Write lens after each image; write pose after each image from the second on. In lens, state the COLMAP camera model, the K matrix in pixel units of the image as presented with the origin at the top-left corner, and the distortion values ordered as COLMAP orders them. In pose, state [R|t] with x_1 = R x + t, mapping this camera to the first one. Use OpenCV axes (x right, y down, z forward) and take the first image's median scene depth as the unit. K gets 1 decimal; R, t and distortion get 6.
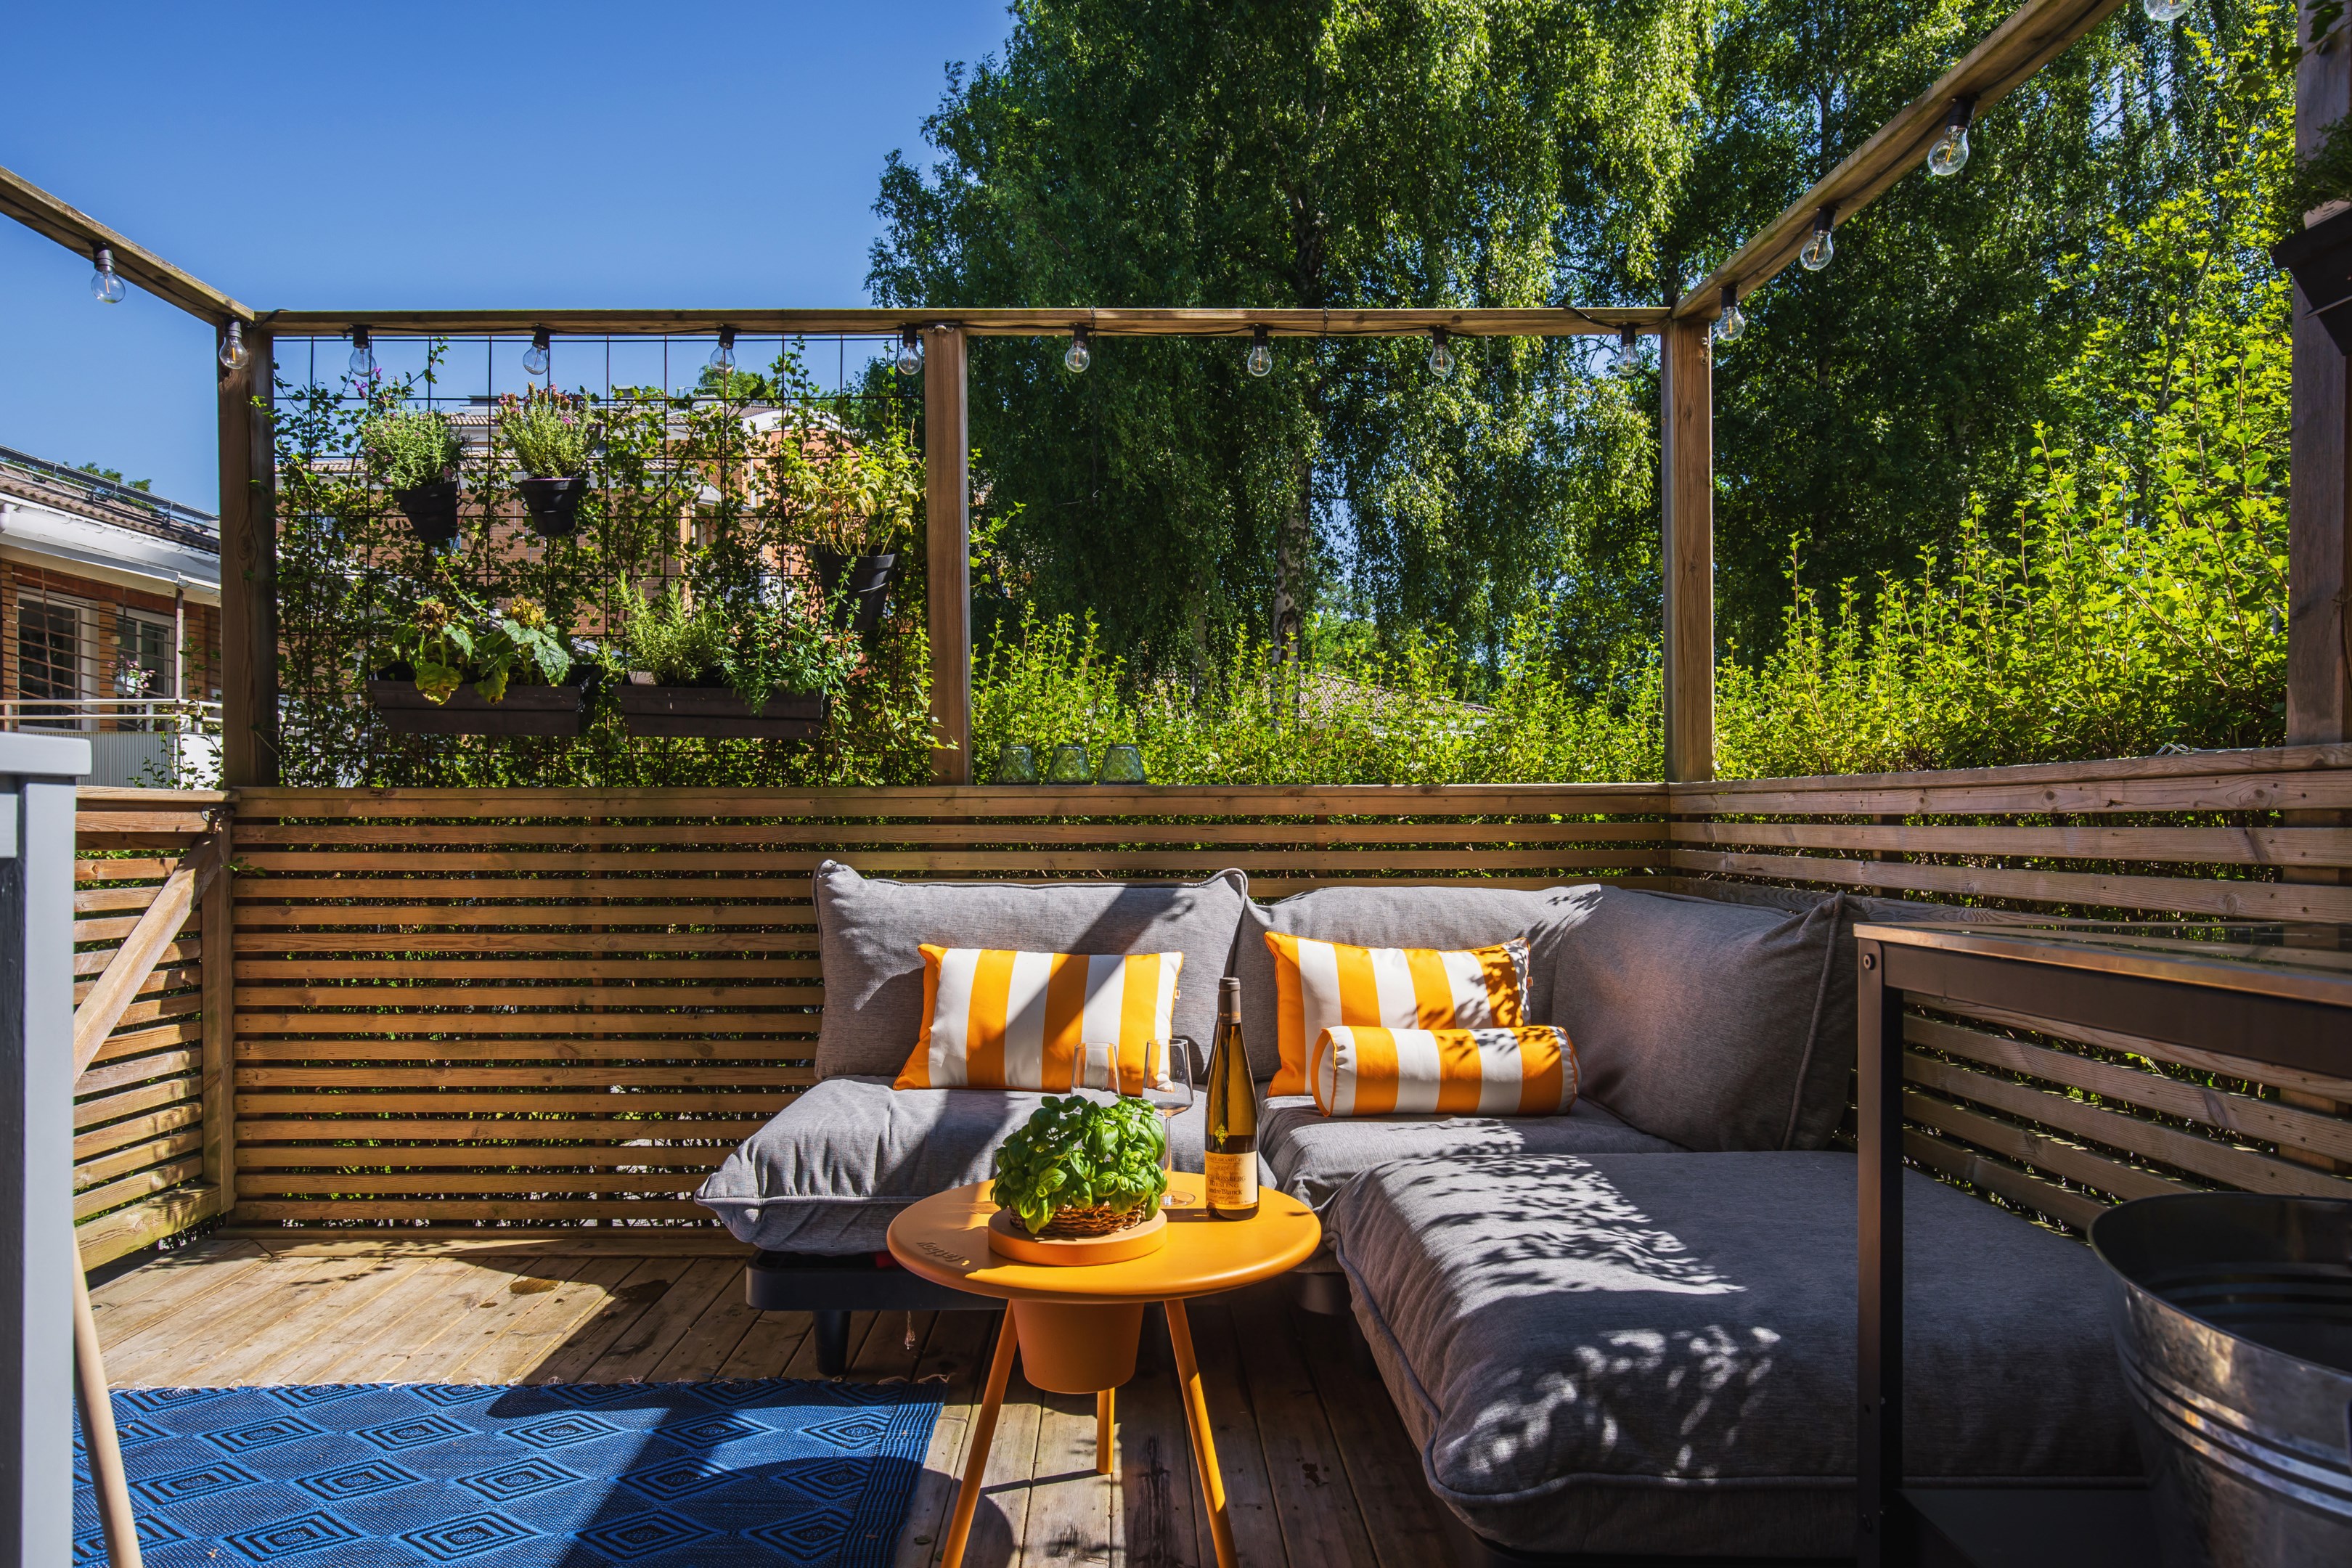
lens RADIAL K [[1466.5, 0, 1136.8], [0, 1466.5, 811.6], [0, 0, 1]] dist [-0.005197, 0.000708]
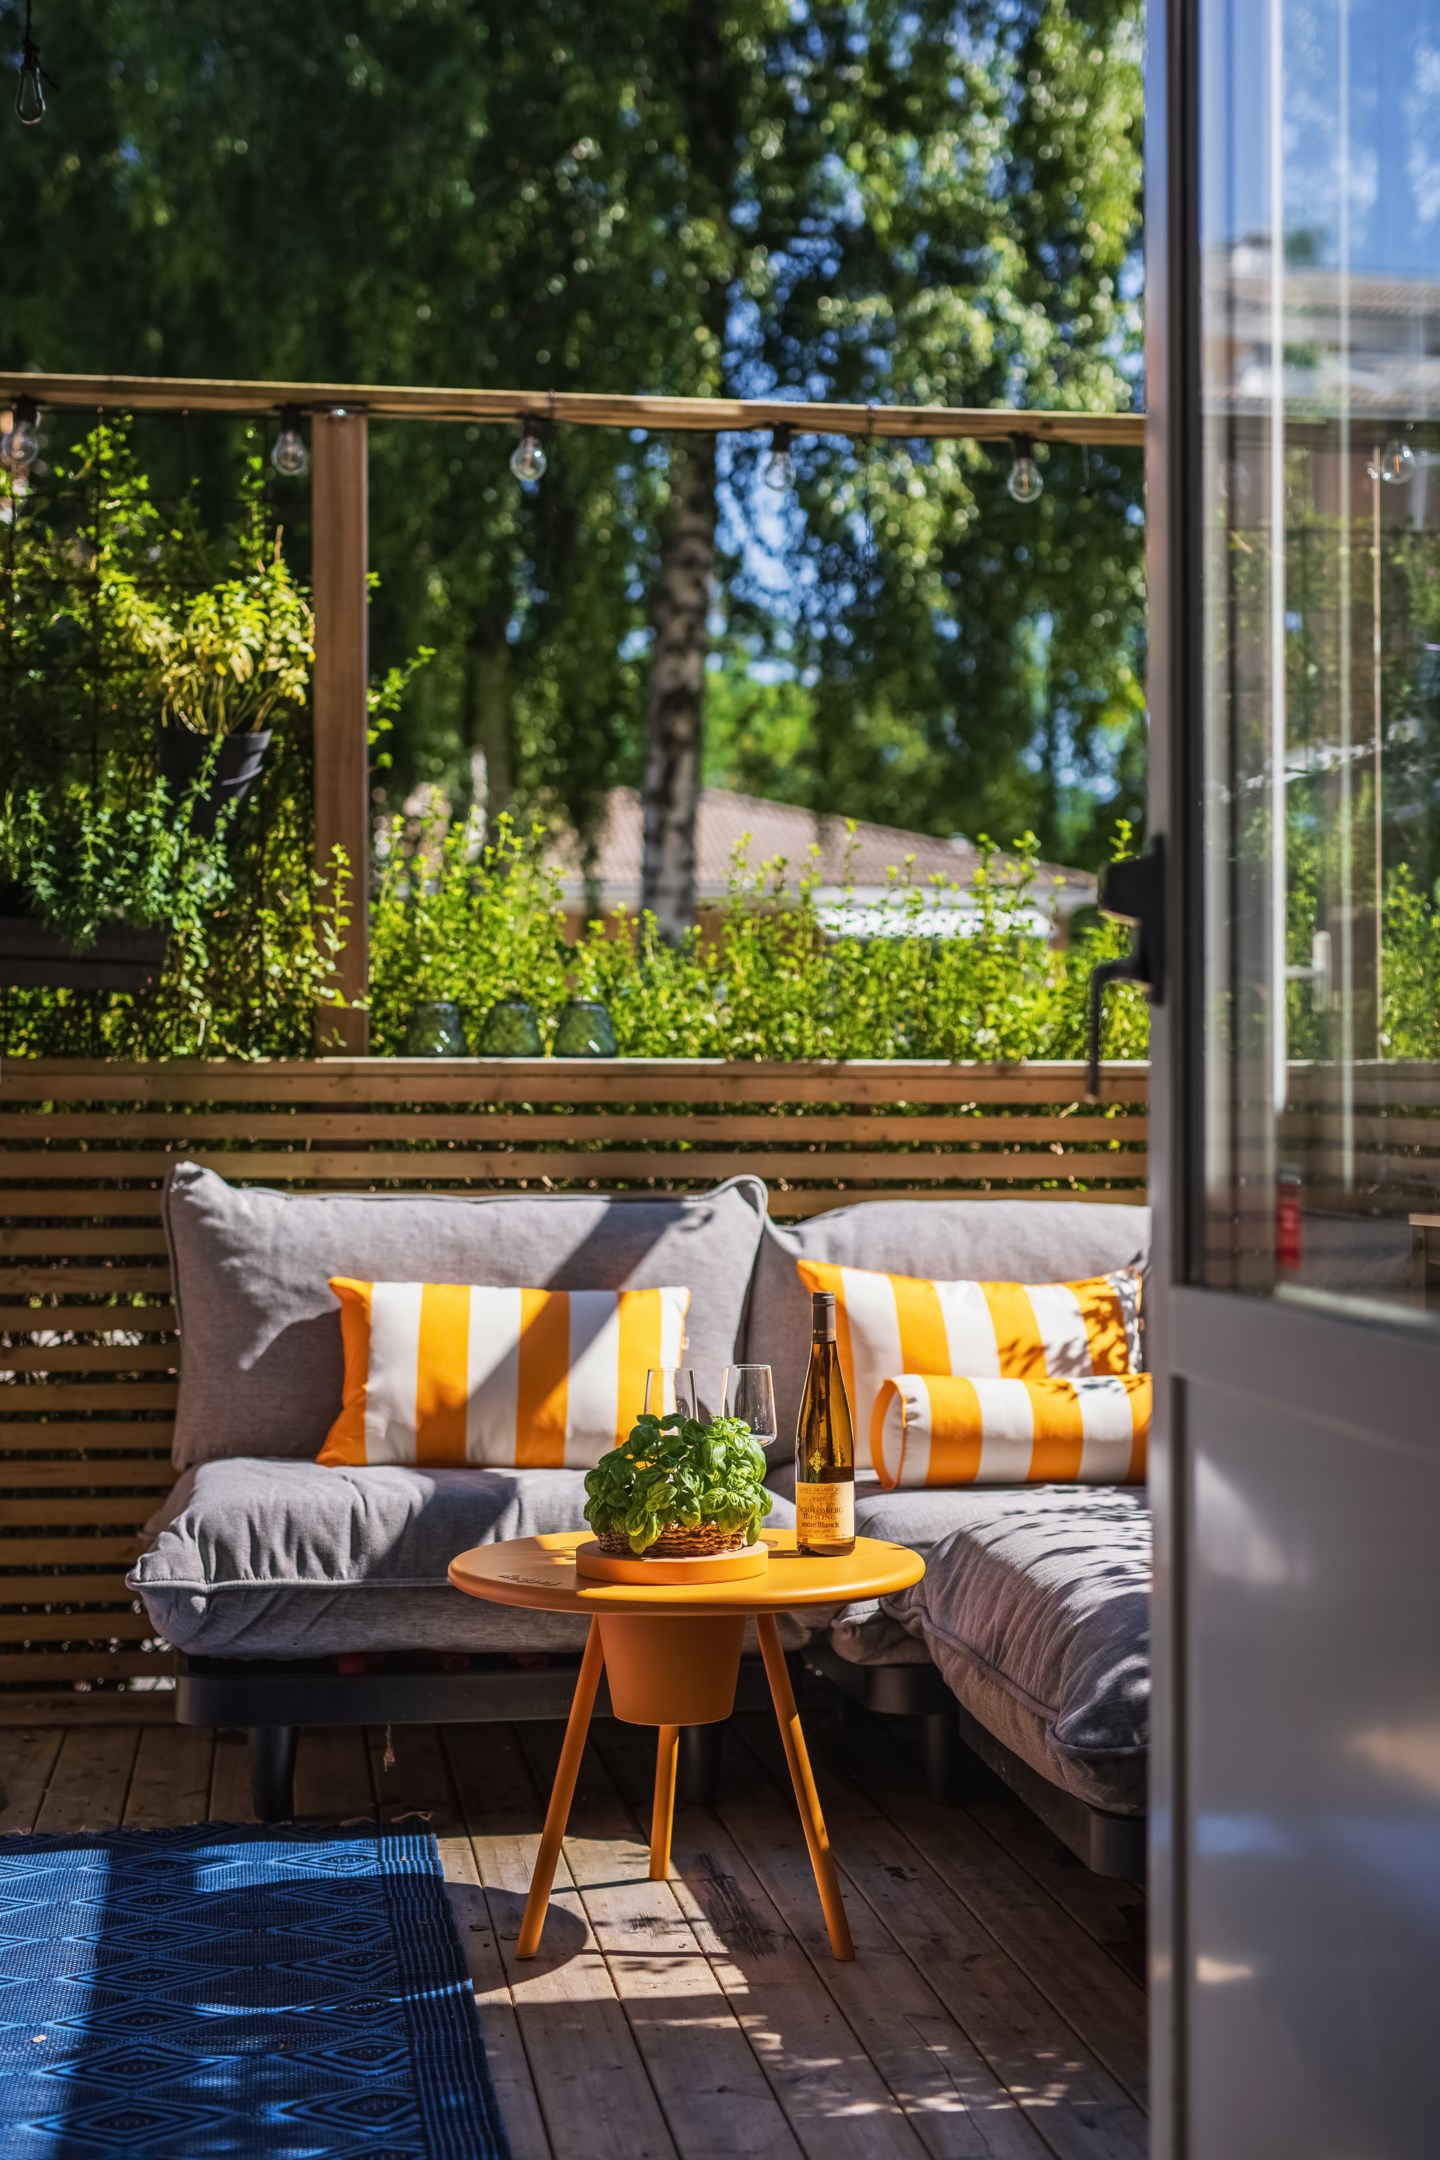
lens RADIAL K [[3138.2, 0, 720.9], [0, 3138.2, 1013.1], [0, 0, 1]] dist [0.012374, -0.029098]
pose [[0.991064, 0.010020, 0.133010, -0.170023], [-0.007693, 0.999808, -0.017997, -0.015612], [-0.133165, 0.016813, 0.990951, -0.601163]]
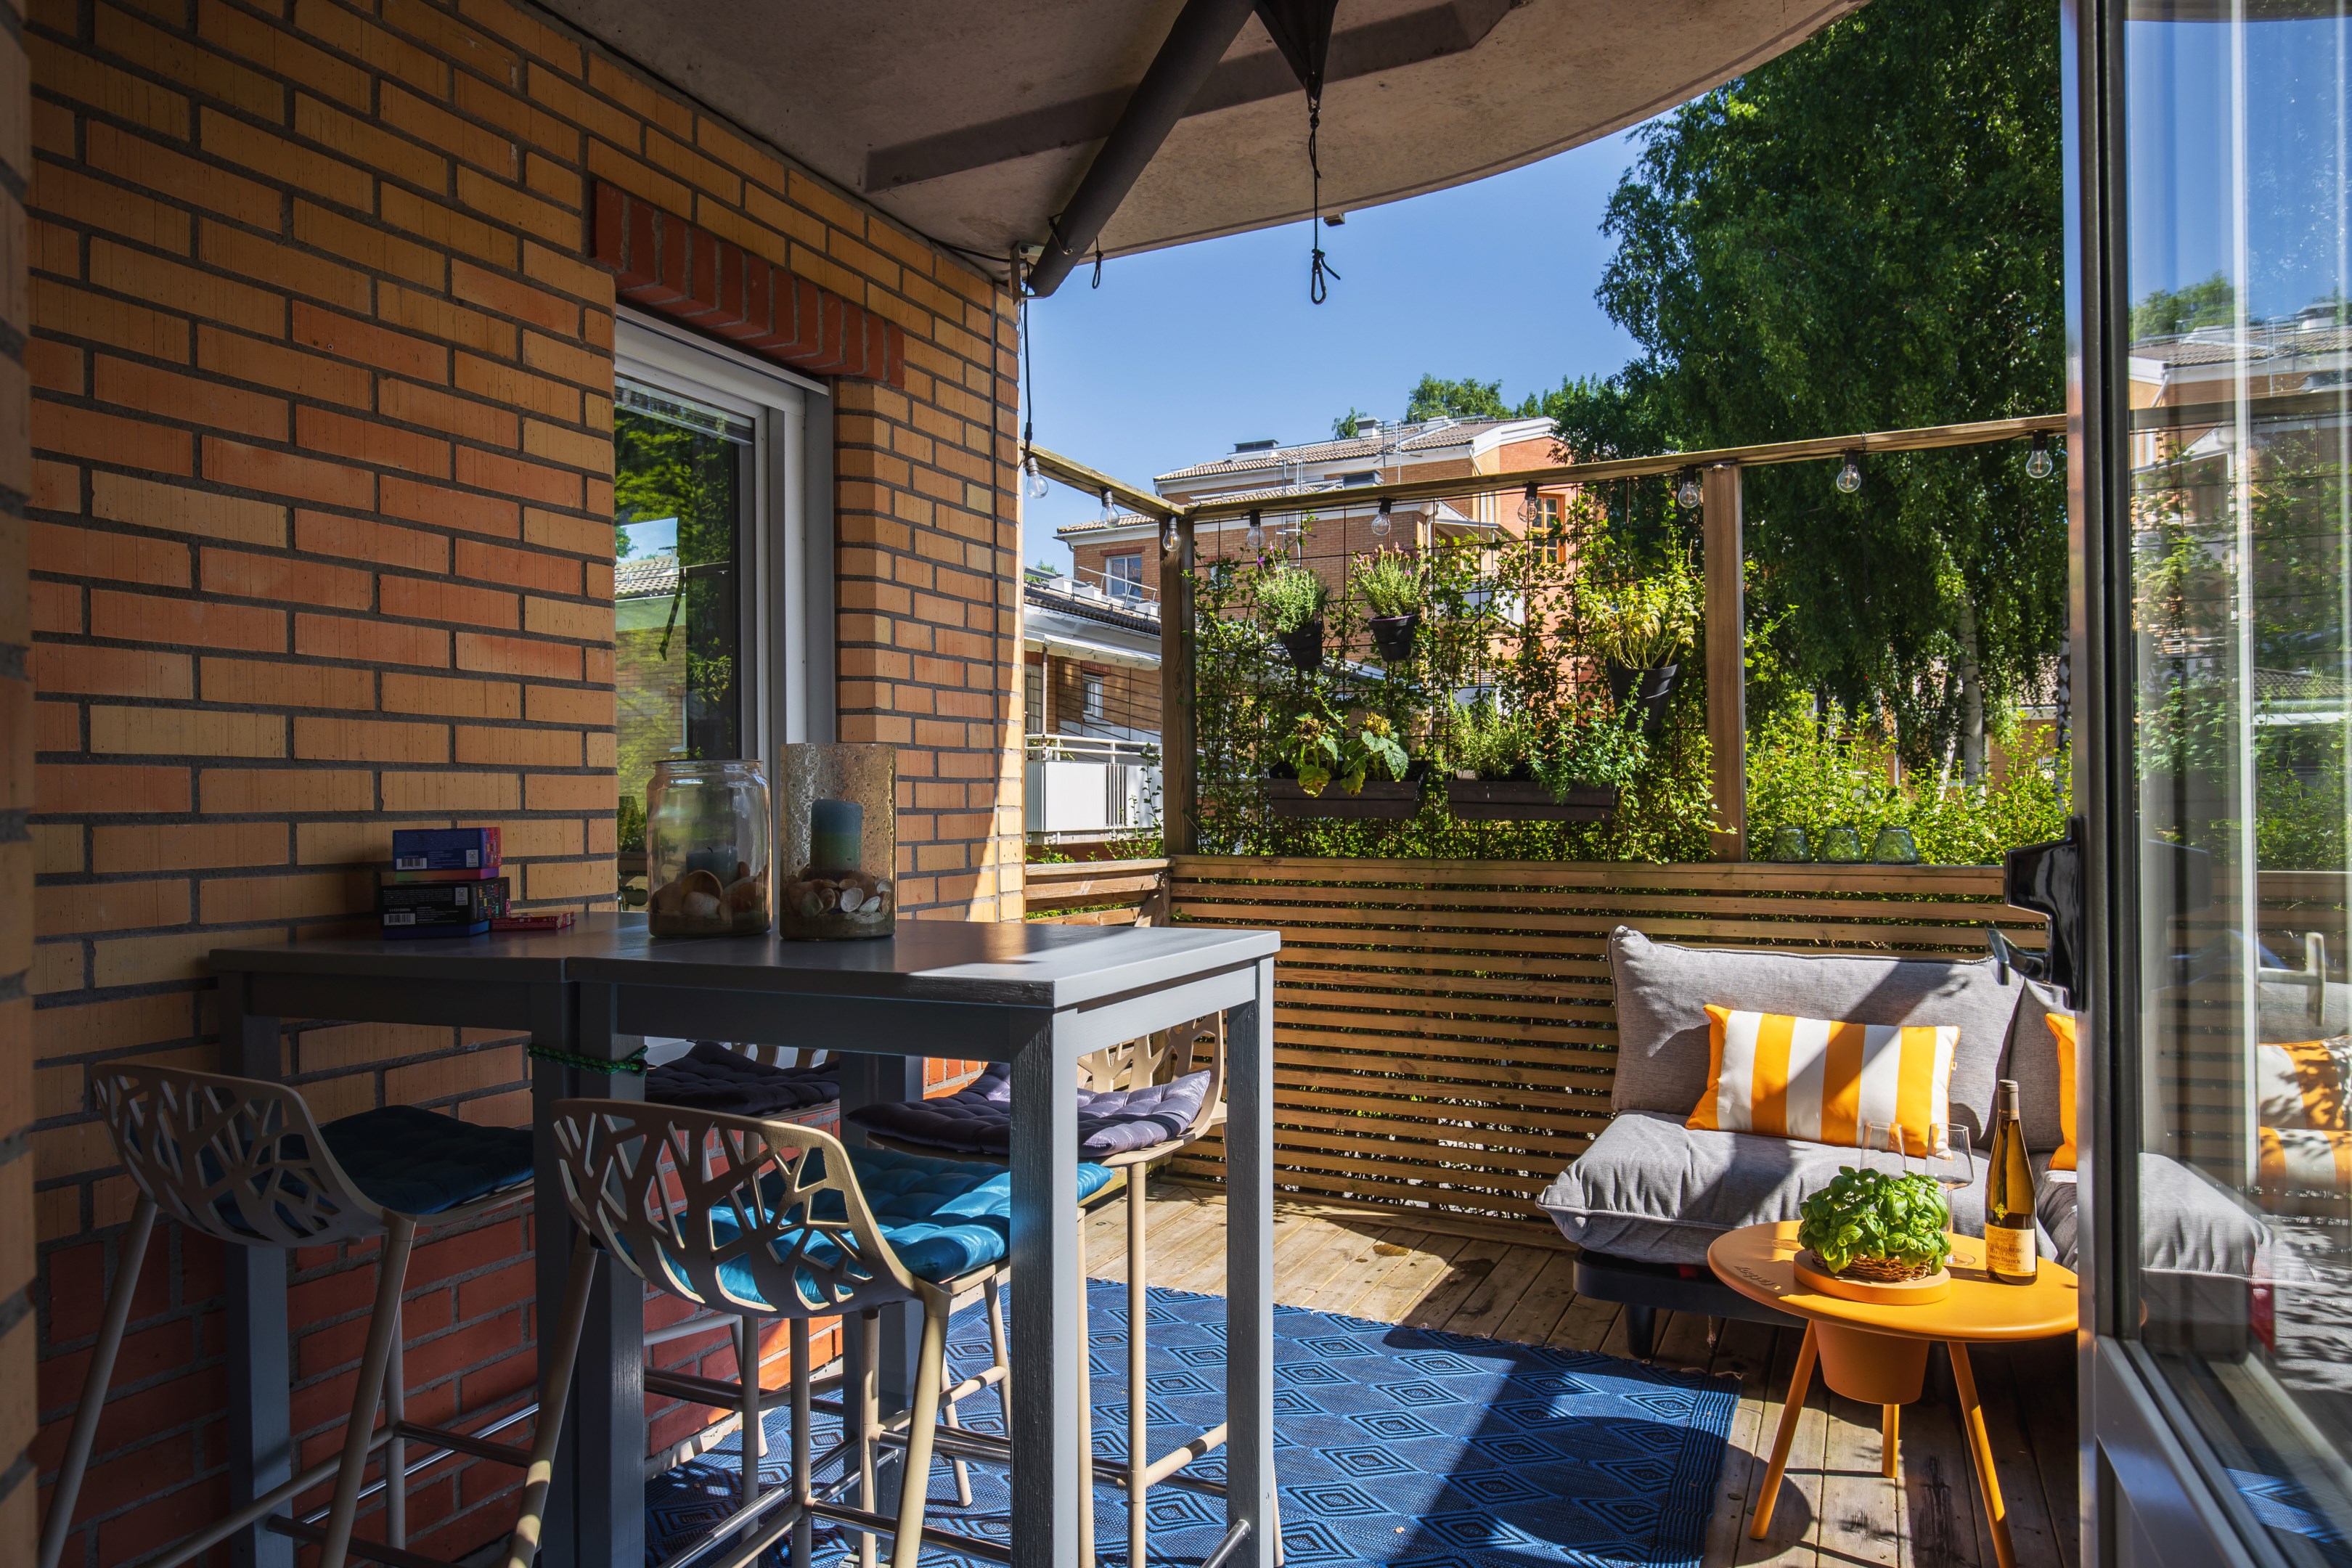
lens RADIAL K [[1433.7, 0, 1178.5], [0, 1433.7, 798.9], [0, 0, 1]] dist [-0.003792, 0.003529]
pose [[0.895727, -0.002544, -0.444597, -0.014983], [0.001483, 0.999995, -0.002734, -0.074758], [0.444602, 0.001789, 0.895726, -0.228003]]
